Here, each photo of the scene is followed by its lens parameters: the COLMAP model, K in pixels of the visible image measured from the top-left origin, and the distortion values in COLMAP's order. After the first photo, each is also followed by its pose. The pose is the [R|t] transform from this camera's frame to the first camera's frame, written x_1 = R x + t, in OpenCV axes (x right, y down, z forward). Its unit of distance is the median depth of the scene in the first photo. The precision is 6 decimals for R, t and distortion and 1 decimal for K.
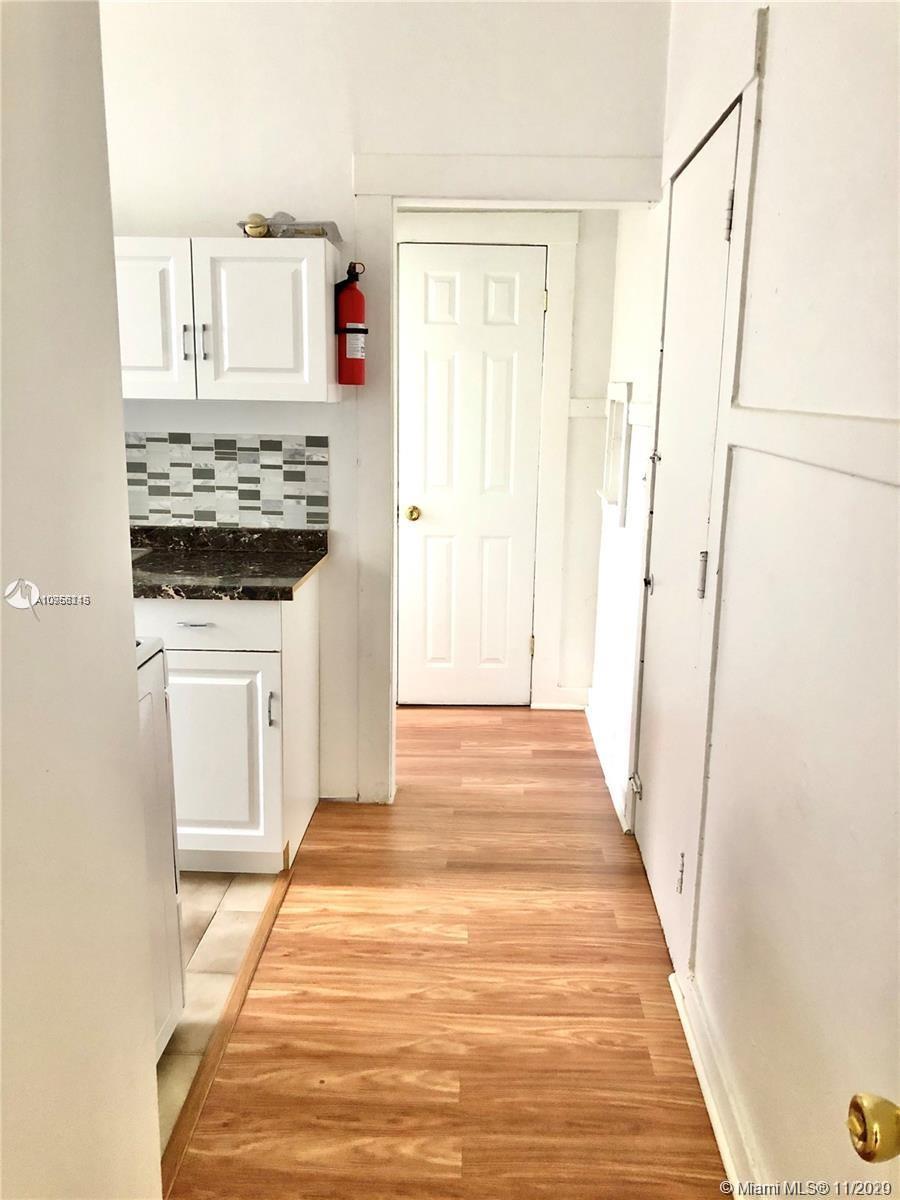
lens RADIAL K [[997.8, 0, 452.9], [0, 997.8, 600.4], [0, 0, 1]] dist [0.035474, -0.012690]
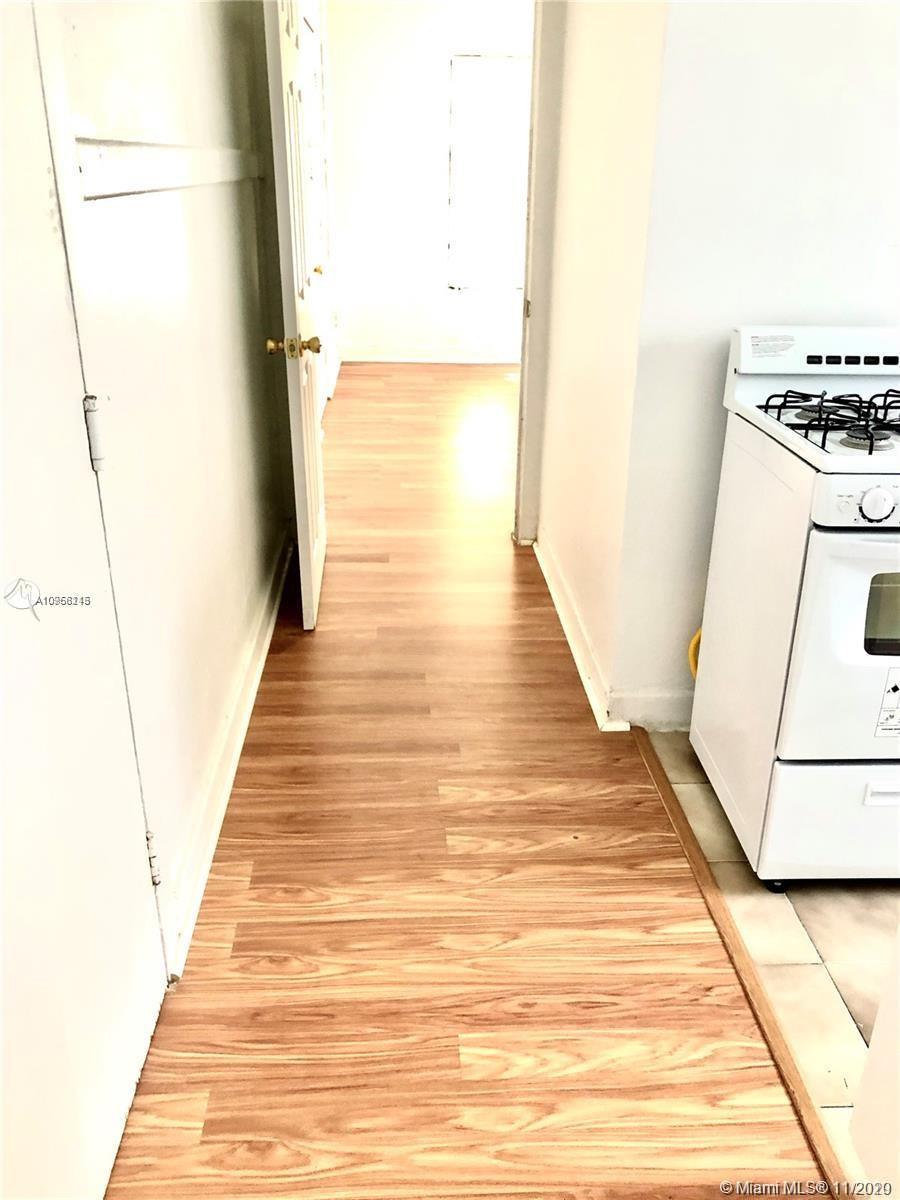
lens RADIAL K [[997.8, 0, 459.1], [0, 997.8, 599.1], [0, 0, 1]] dist [0.035474, -0.012690]
pose [[-0.995234, 0.018673, -0.095712, 0.074278], [-0.041502, 0.807059, 0.589010, -0.285225], [0.088244, 0.590175, -0.802438, 1.407710]]
